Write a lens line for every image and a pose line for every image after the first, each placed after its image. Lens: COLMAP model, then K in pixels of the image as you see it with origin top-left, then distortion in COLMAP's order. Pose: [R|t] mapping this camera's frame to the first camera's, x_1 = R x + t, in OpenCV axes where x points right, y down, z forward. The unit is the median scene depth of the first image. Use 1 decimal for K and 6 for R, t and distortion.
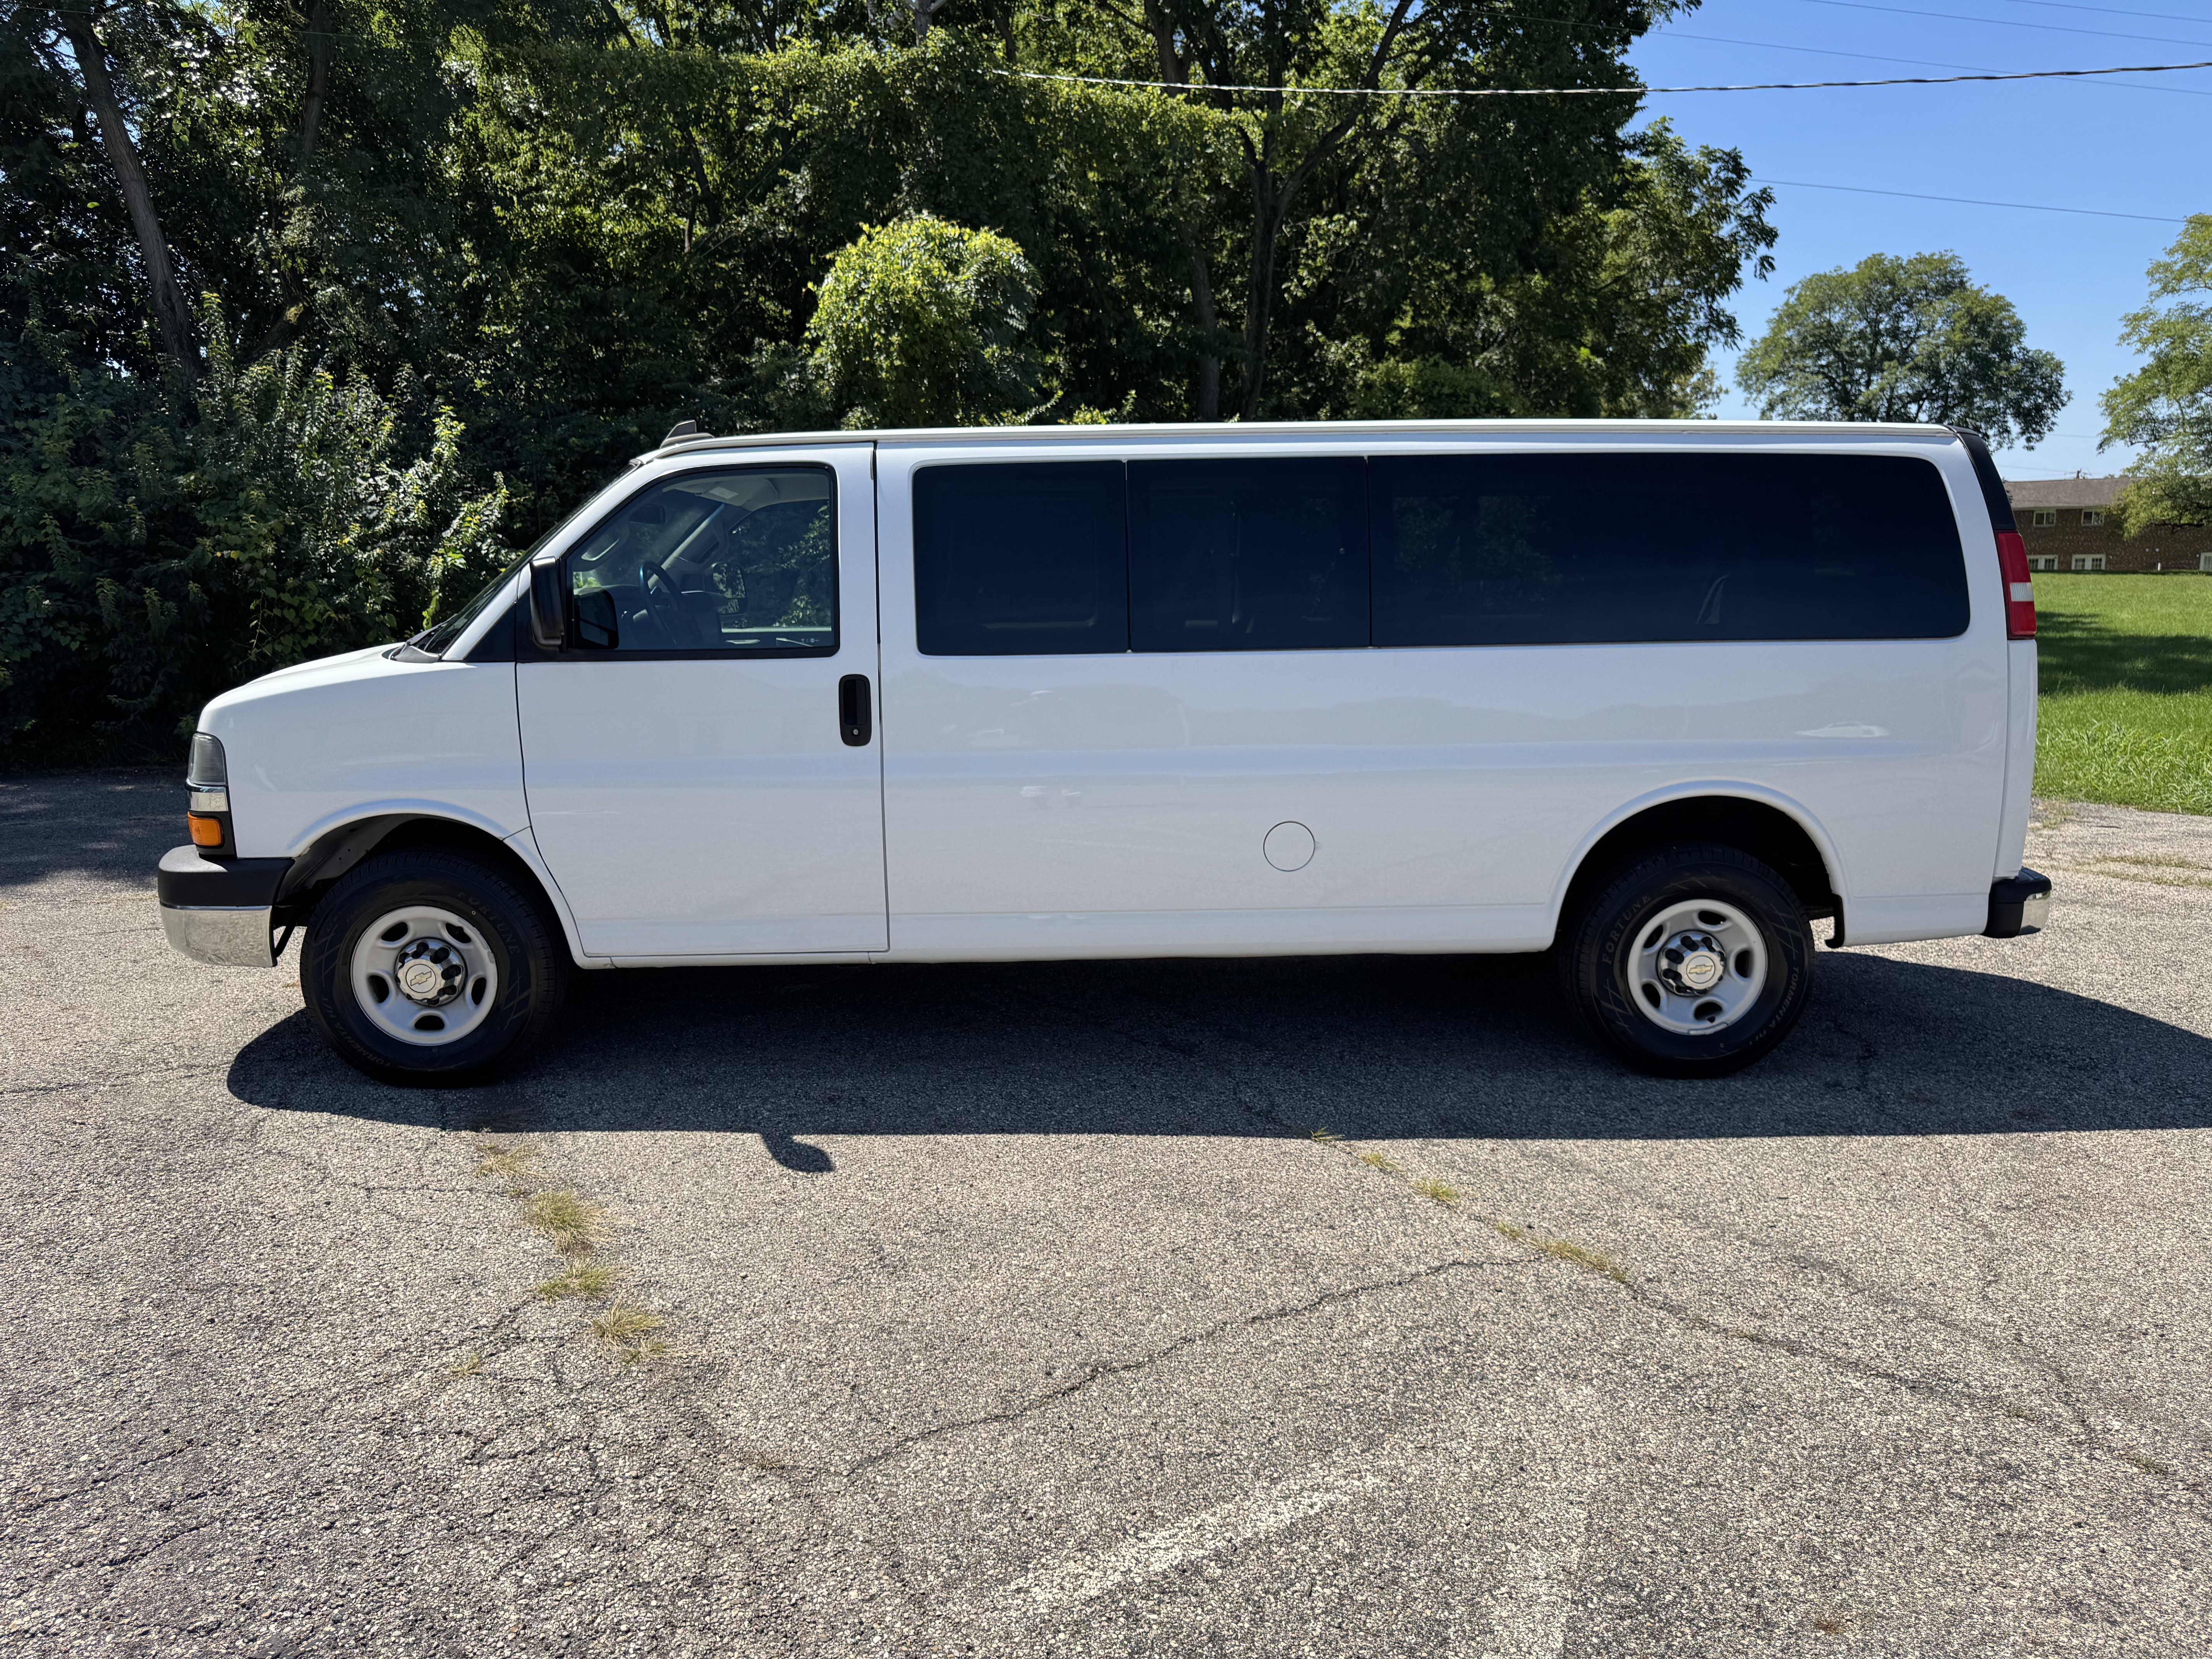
lens RADIAL K [[1579.5, 0, 1106.0], [0, 1579.5, 829.5], [0, 0, 1]] dist [0.043480, -0.043167]
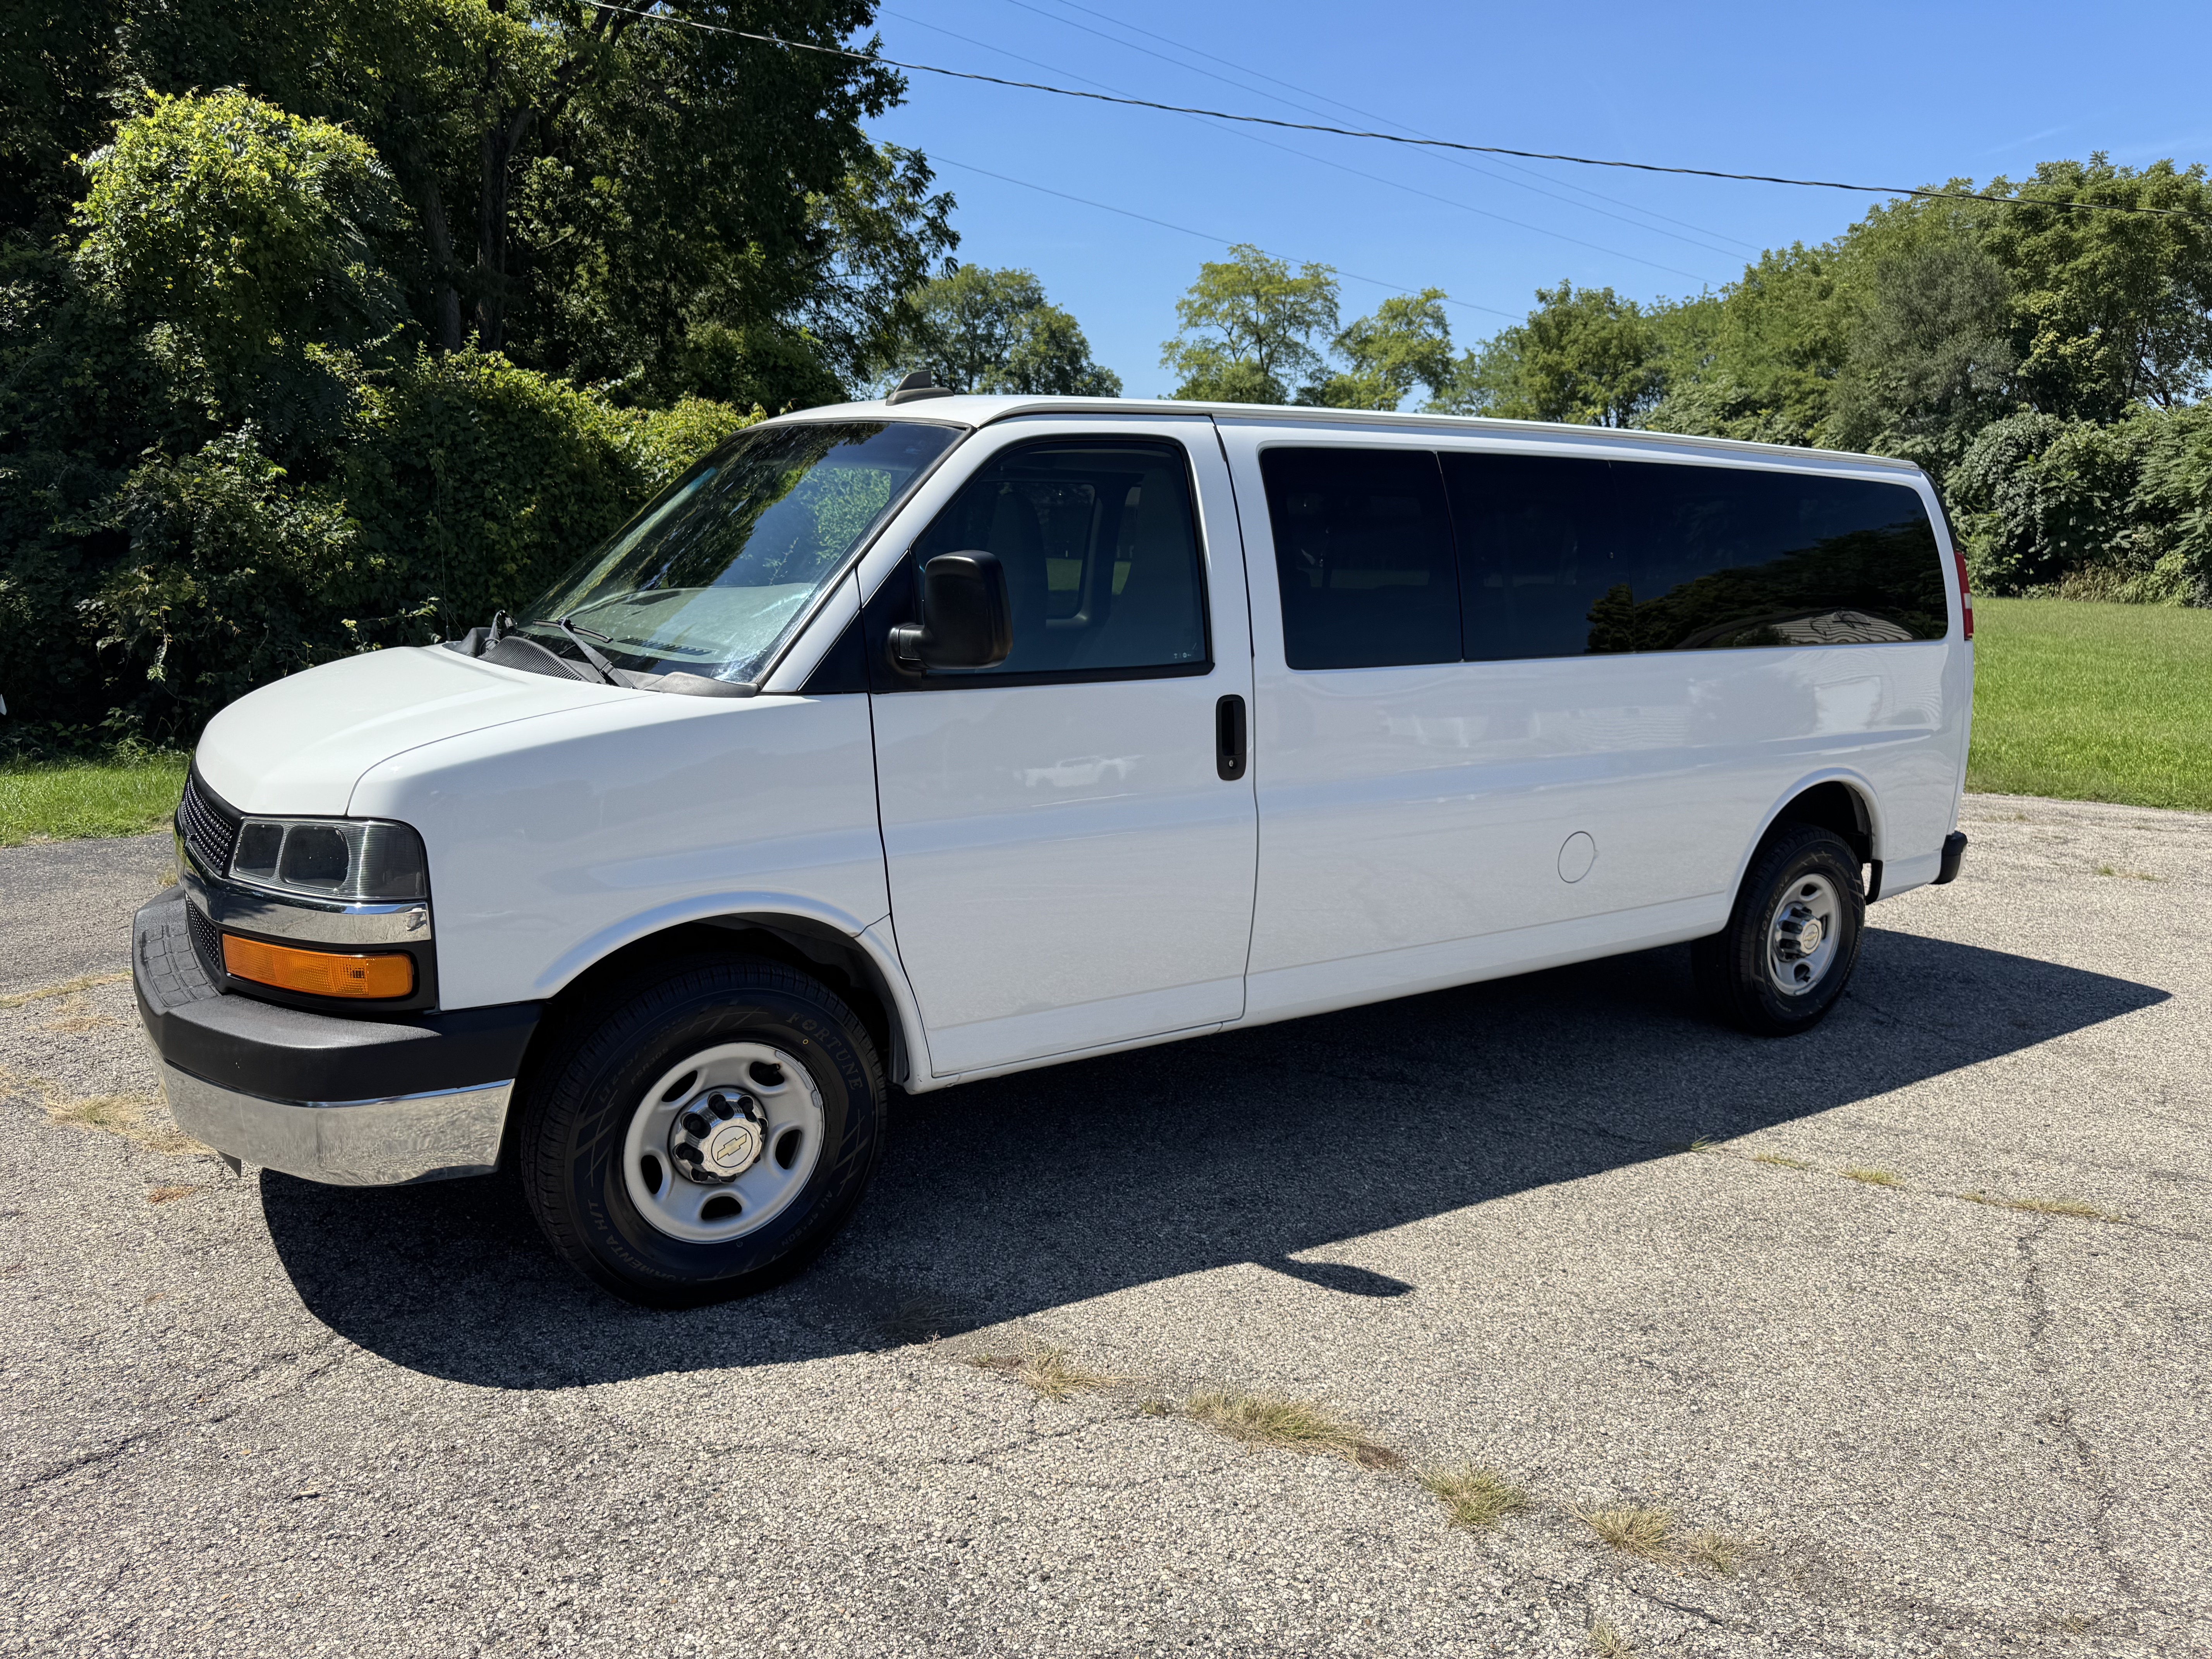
lens RADIAL K [[1556.7, 0, 1105.2], [0, 1556.7, 842.0], [0, 0, 1]] dist [0.091146, -0.116812]
pose [[0.848582, -0.077506, 0.523356, -0.598116], [0.063643, 0.996982, 0.044456, -0.056123], [-0.525222, -0.004417, 0.850954, 0.301820]]
